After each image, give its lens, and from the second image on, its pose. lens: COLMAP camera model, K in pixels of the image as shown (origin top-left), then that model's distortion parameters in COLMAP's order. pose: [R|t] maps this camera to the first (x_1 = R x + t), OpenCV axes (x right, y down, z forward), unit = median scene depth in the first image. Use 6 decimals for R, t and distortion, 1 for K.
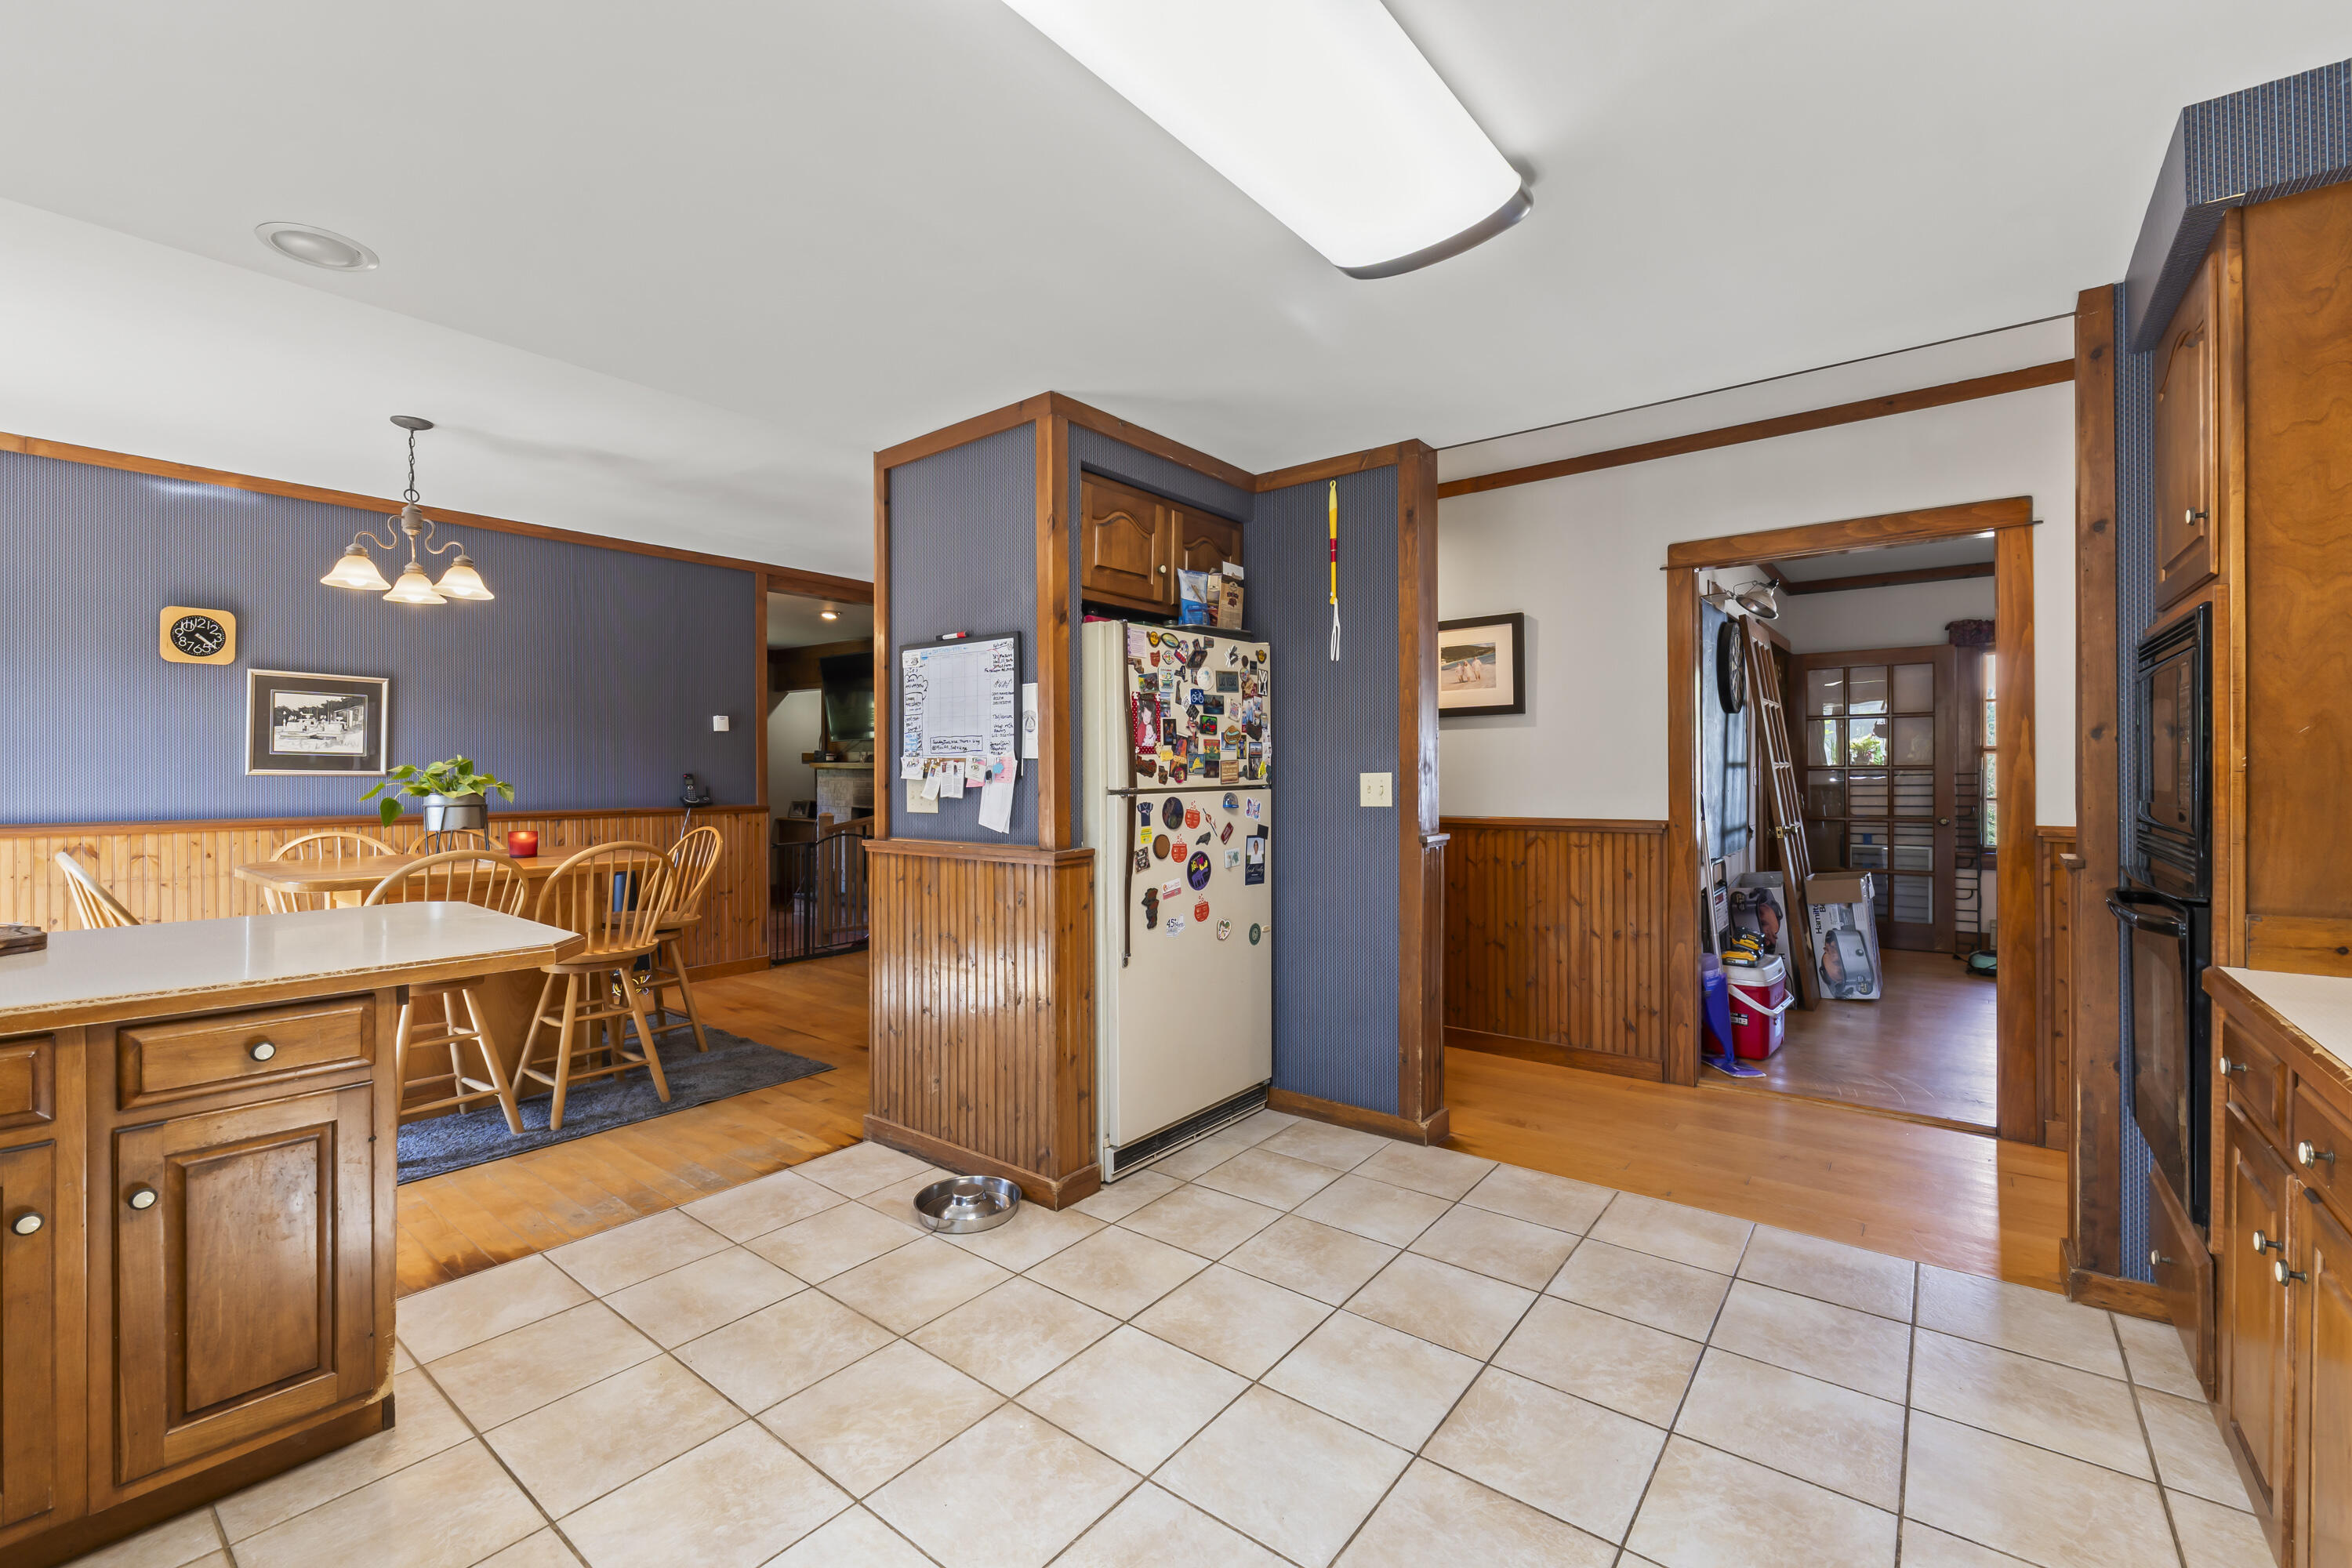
lens RADIAL K [[989.8, 0, 1166.2], [0, 989.8, 770.7], [0, 0, 1]] dist [-0.012367, -0.001193]
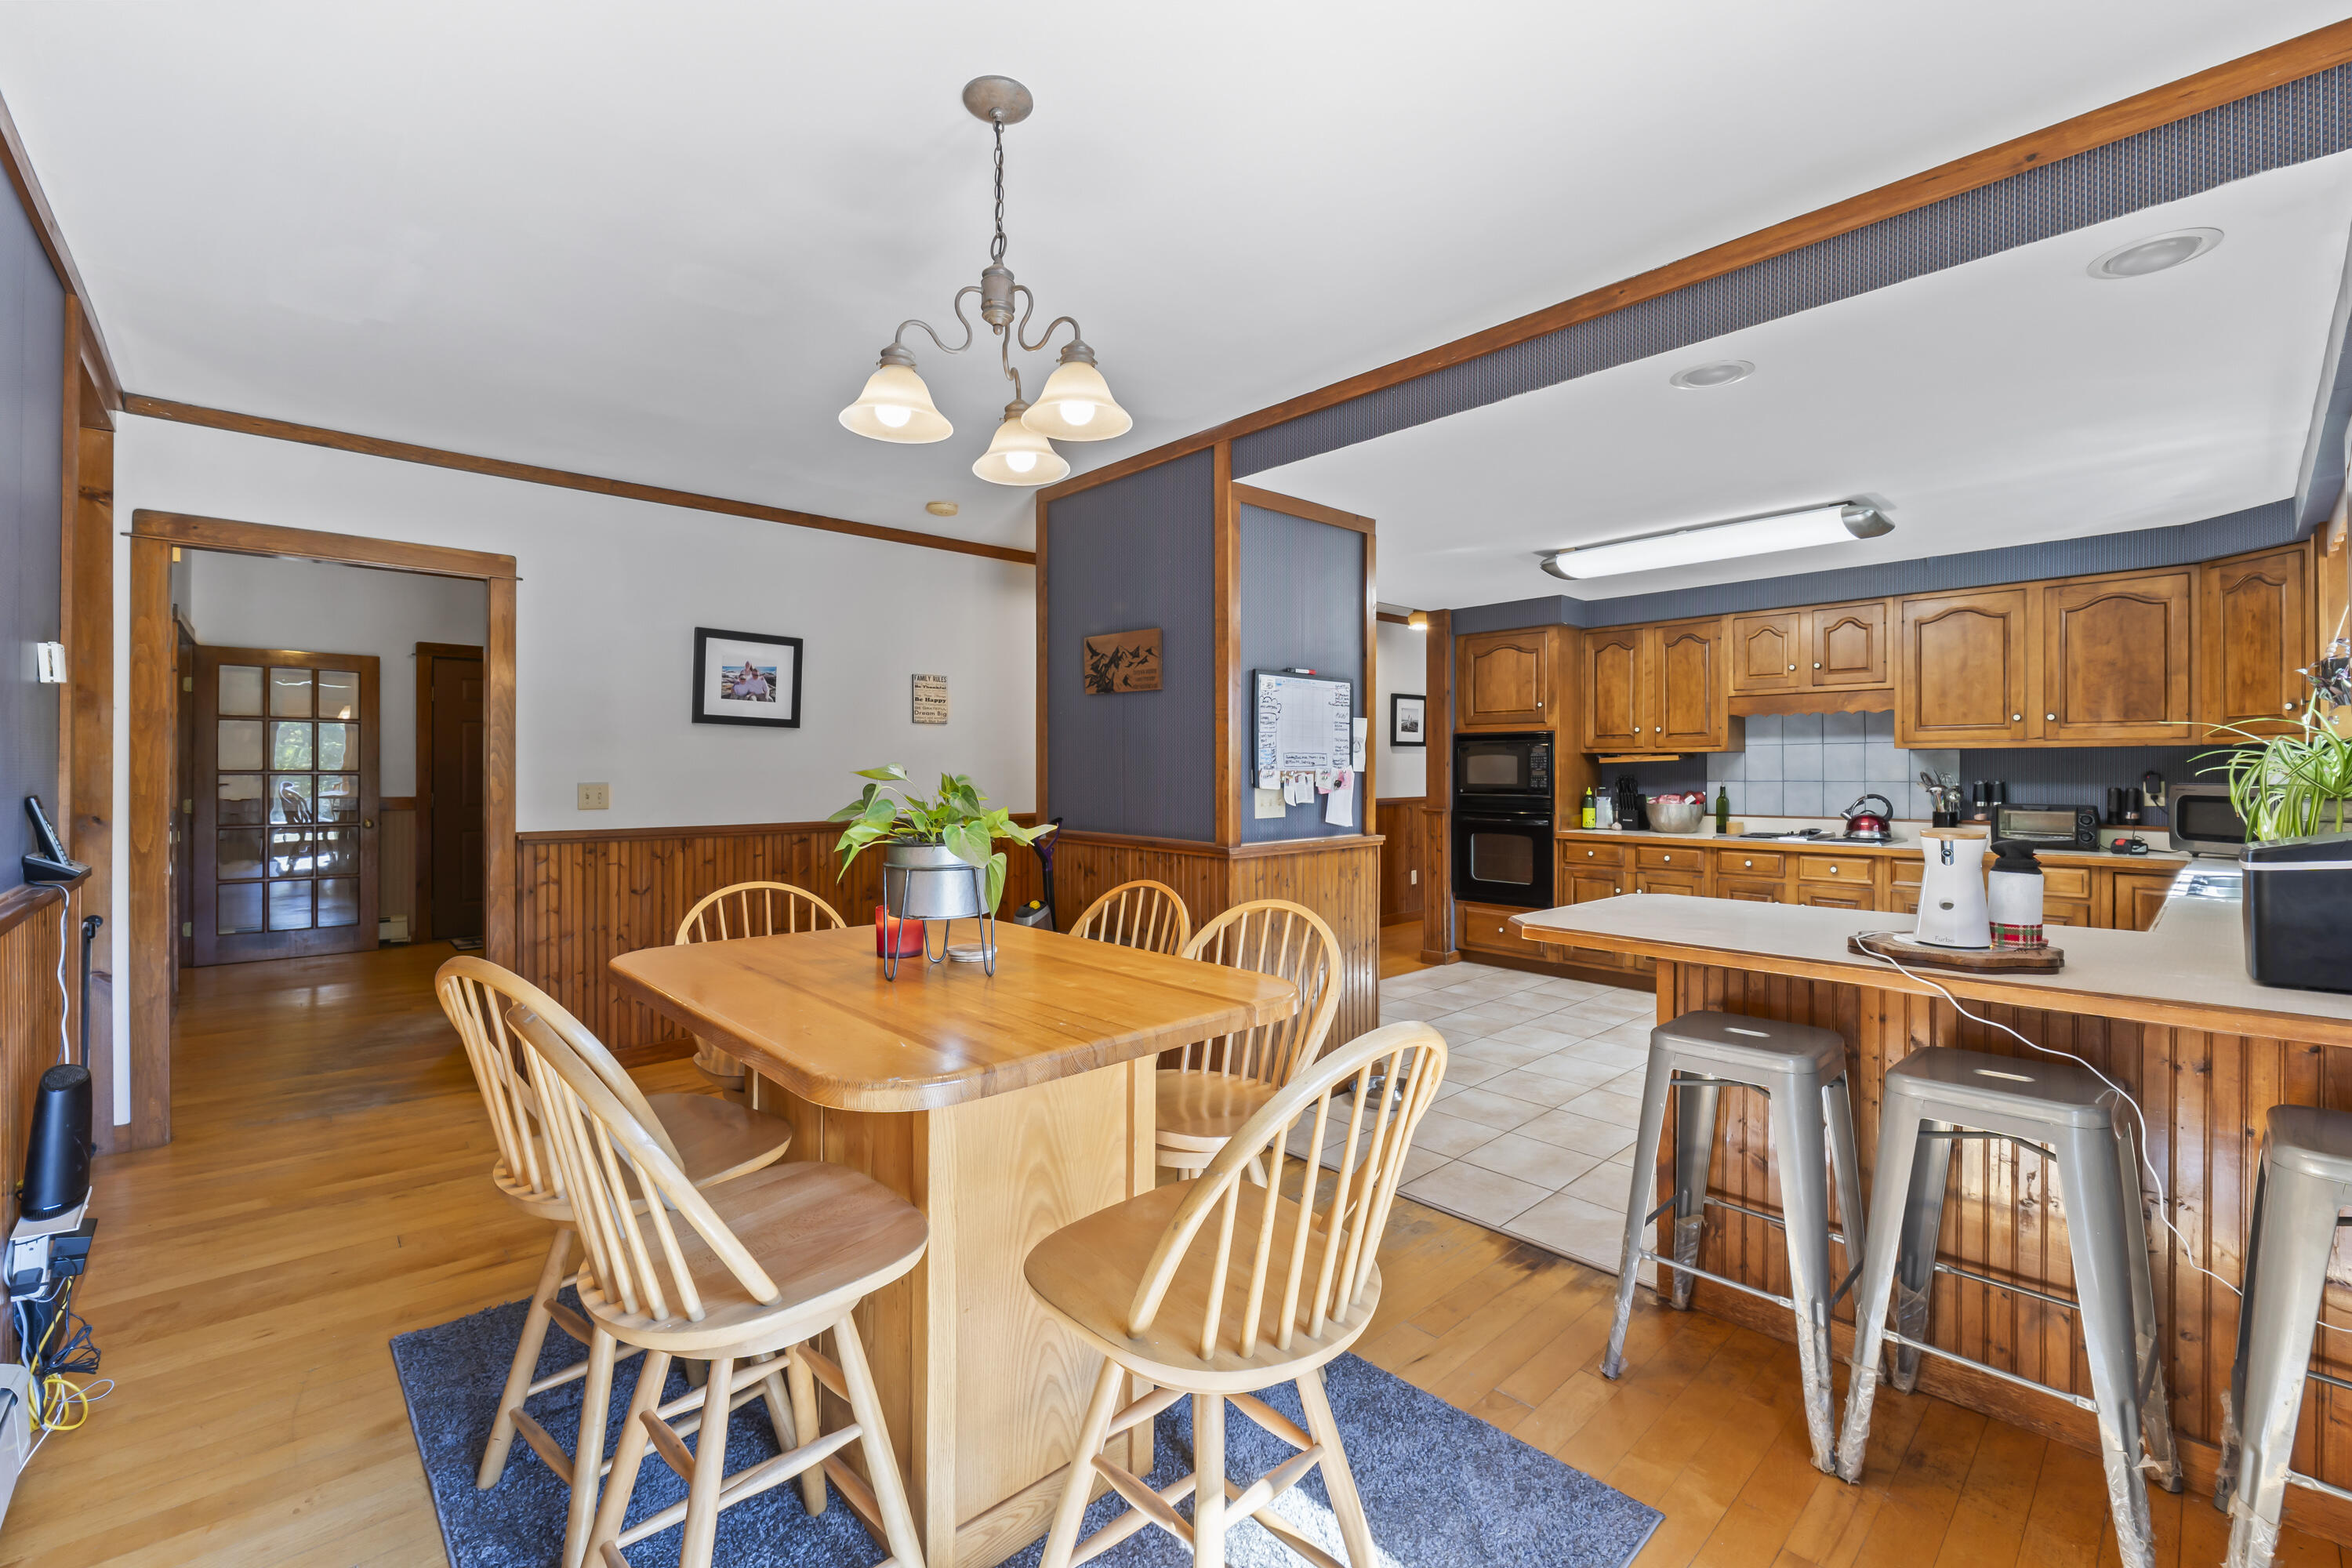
lens RADIAL K [[989.8, 0, 1161.4], [0, 989.8, 773.3], [0, 0, 1]] dist [-0.012367, -0.001193]
pose [[0.155512, 0.002022, 0.987832, -1.487792], [0.005134, 0.999983, -0.002855, -0.006990], [-0.987821, 0.005515, 0.155499, 1.005140]]
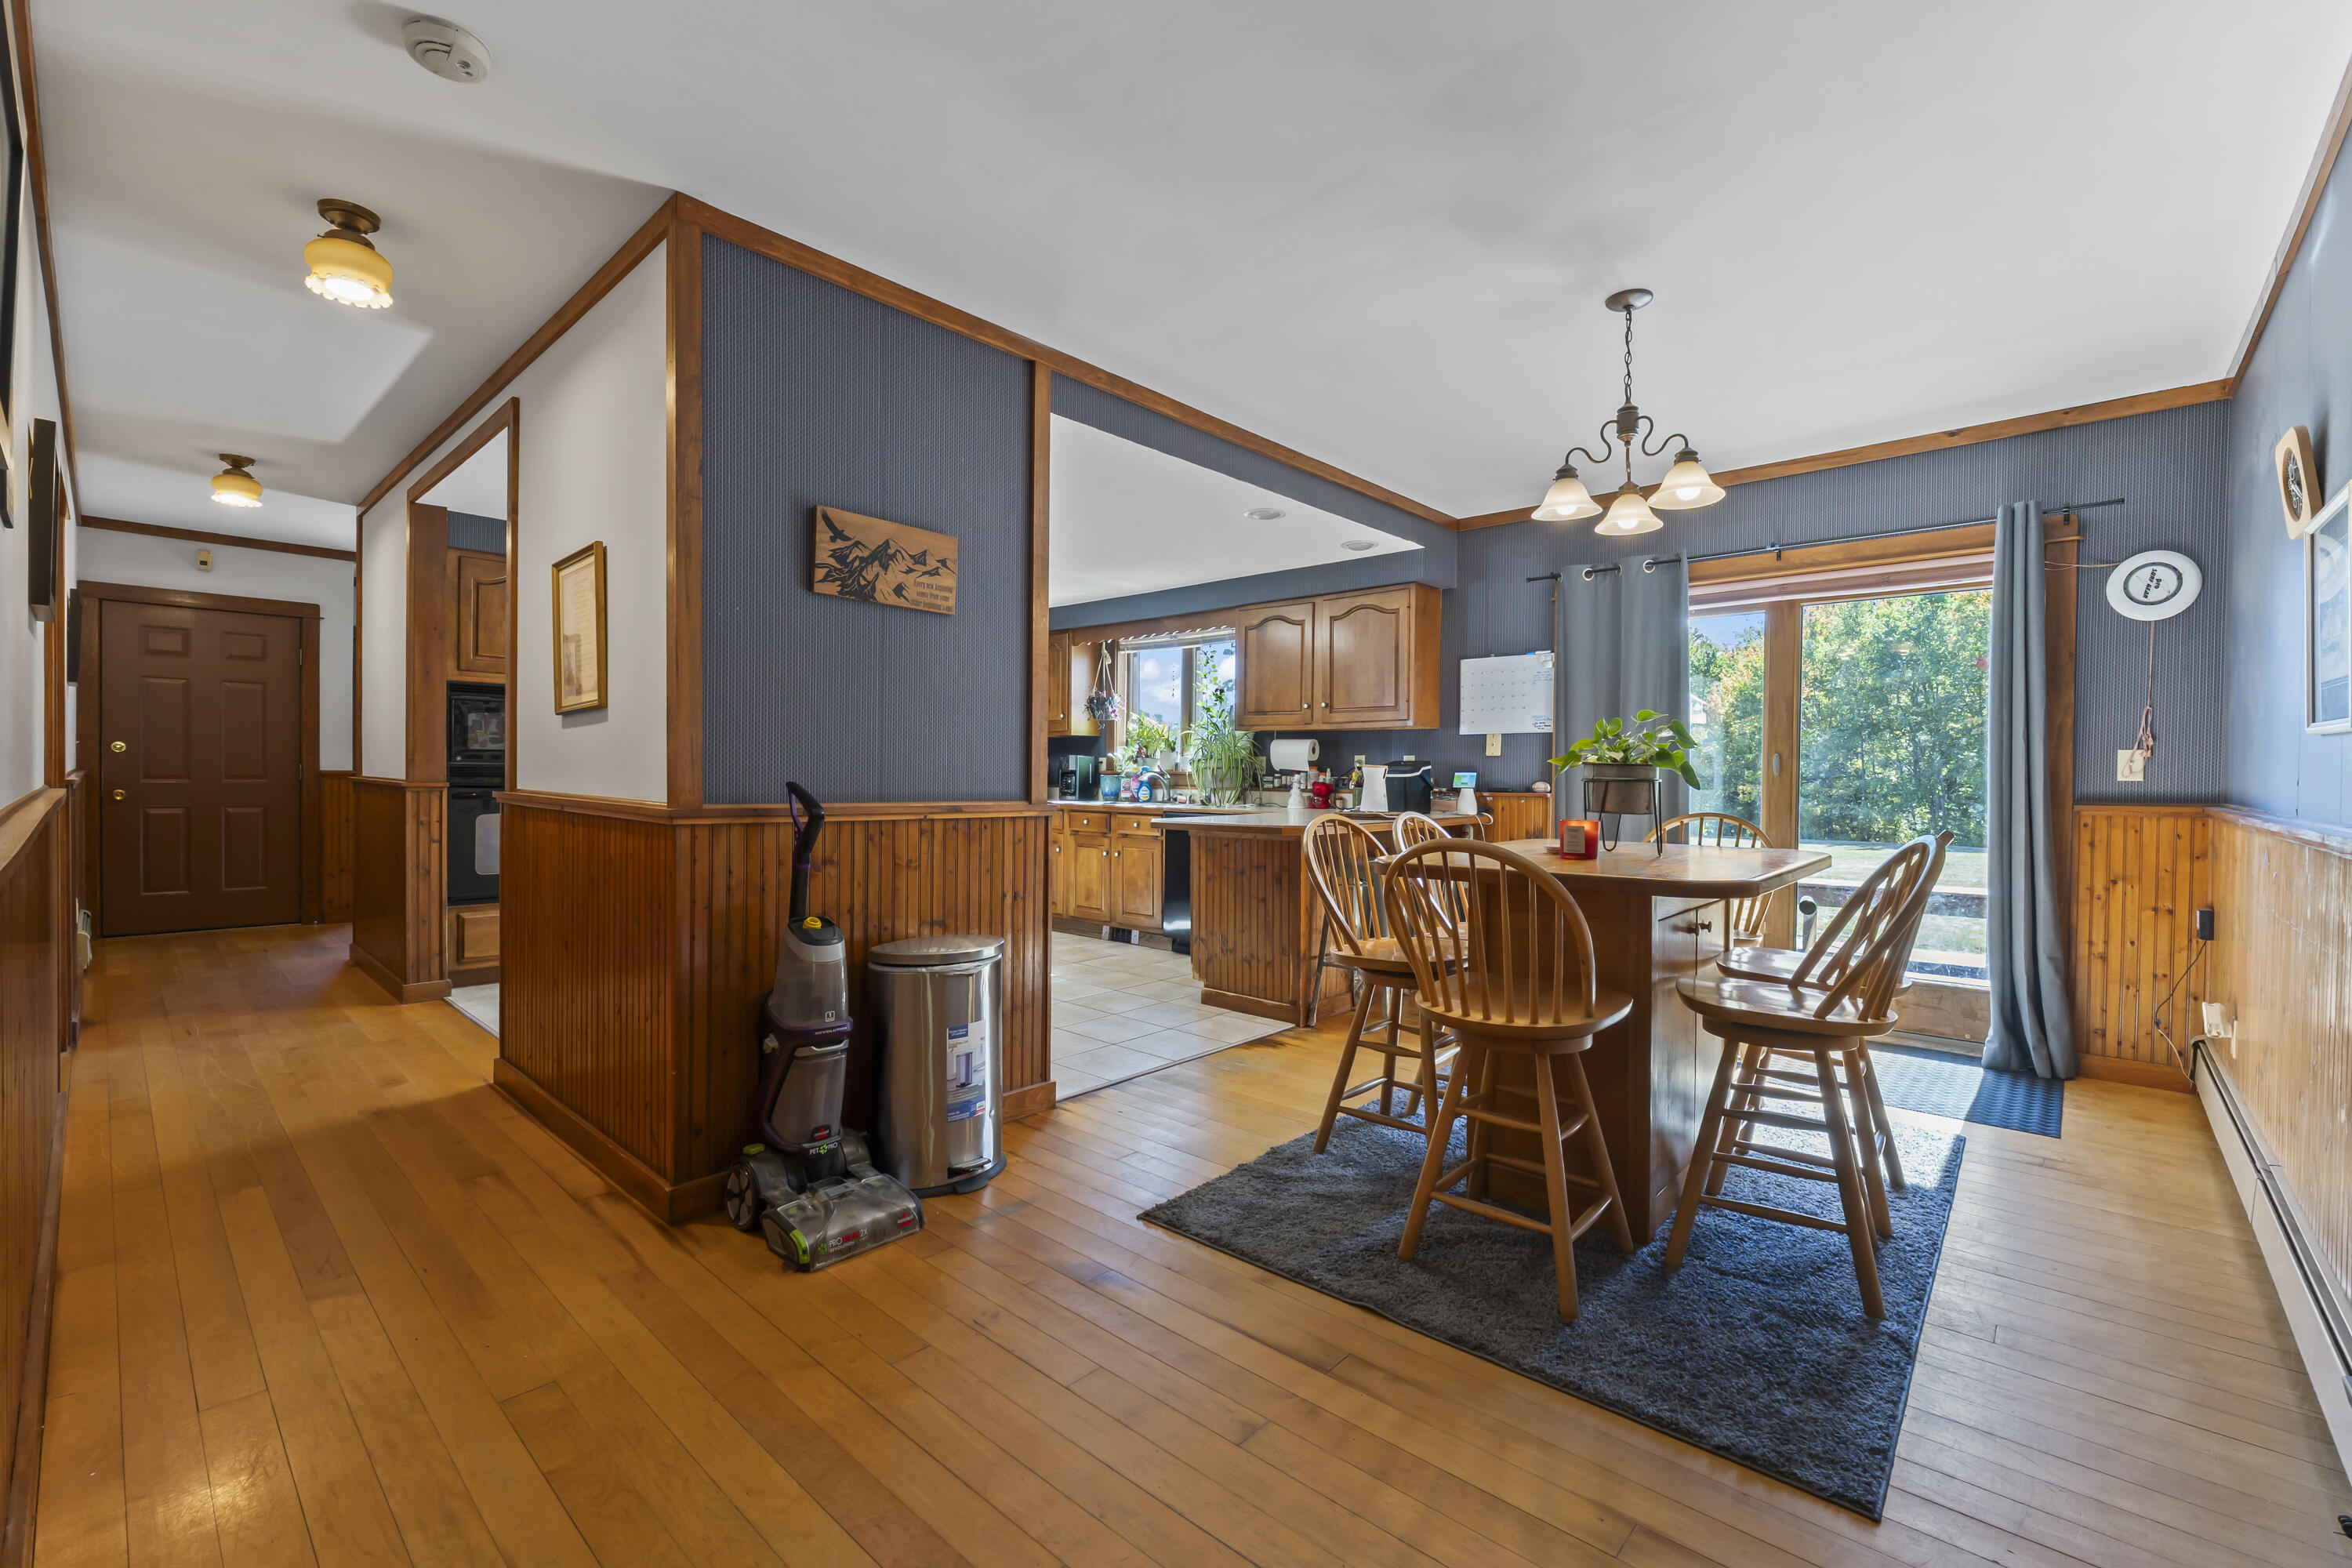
lens RADIAL K [[989.8, 0, 1168.7], [0, 989.8, 791.4], [0, 0, 1]] dist [-0.012367, -0.001193]
pose [[-0.997908, -0.008421, 0.064096, -0.537728], [-0.007036, 0.999737, 0.021805, 0.037852], [-0.064263, 0.021309, -0.997705, 2.182171]]
